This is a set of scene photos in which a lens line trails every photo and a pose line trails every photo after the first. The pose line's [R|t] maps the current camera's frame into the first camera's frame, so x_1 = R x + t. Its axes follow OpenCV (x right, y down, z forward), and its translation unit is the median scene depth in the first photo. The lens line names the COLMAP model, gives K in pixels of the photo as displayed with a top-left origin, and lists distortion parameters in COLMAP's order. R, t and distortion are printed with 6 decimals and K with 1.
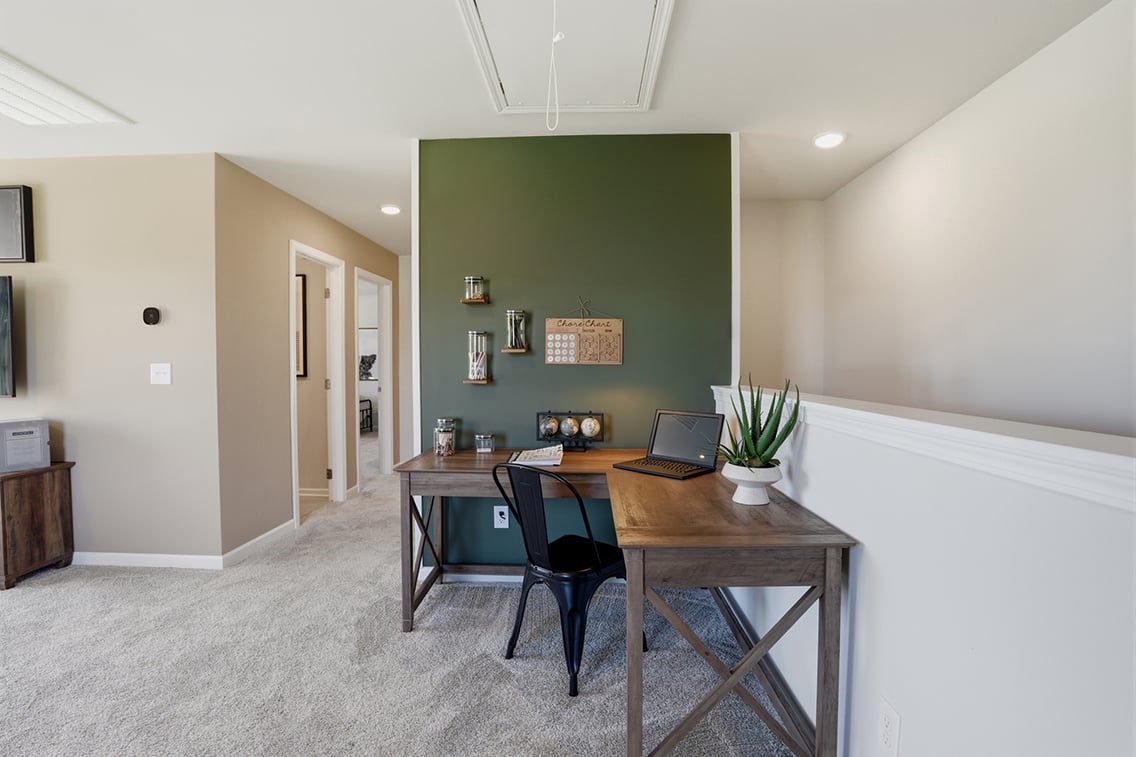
lens RADIAL K [[520.4, 0, 574.9], [0, 520.4, 373.9], [0, 0, 1]] dist [-0.048017, 0.013157]
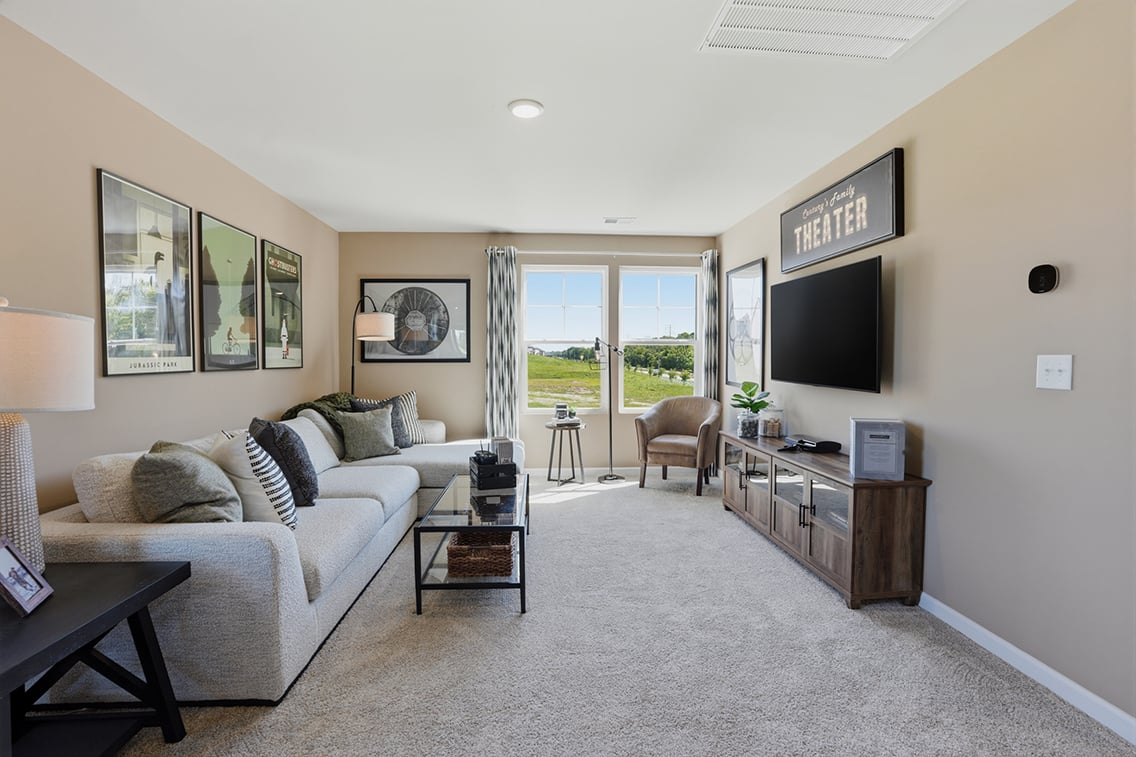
lens RADIAL K [[520.4, 0, 572.9], [0, 520.4, 382.7], [0, 0, 1]] dist [-0.048017, 0.013157]
pose [[0.101952, 0.047167, -0.993670, -0.279501], [-0.021514, 0.998746, 0.045200, -0.001832], [0.994557, 0.016770, 0.102839, 0.371115]]
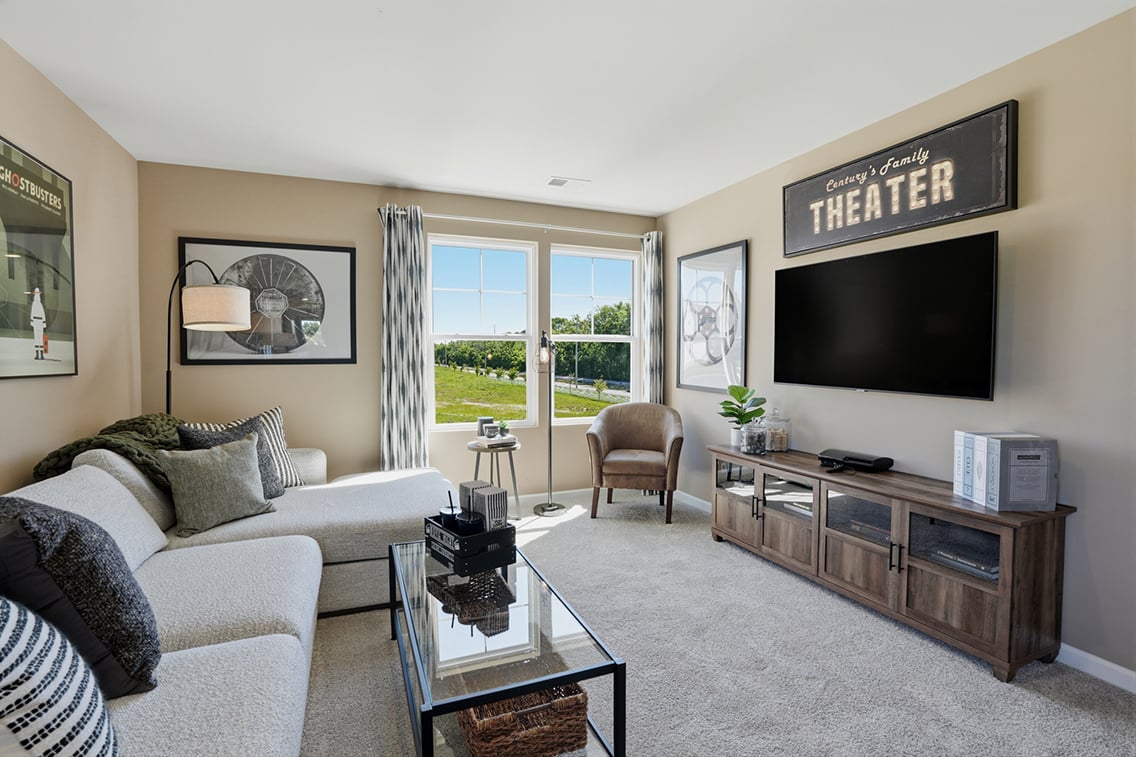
lens RADIAL K [[520.4, 0, 573.9], [0, 520.4, 382.7], [0, 0, 1]] dist [-0.048017, 0.013157]
pose [[0.419156, 0.044060, -0.906844, -0.716845], [-0.019226, 0.999029, 0.039653, 0.002697], [0.907710, 0.000815, 0.419596, 0.152618]]
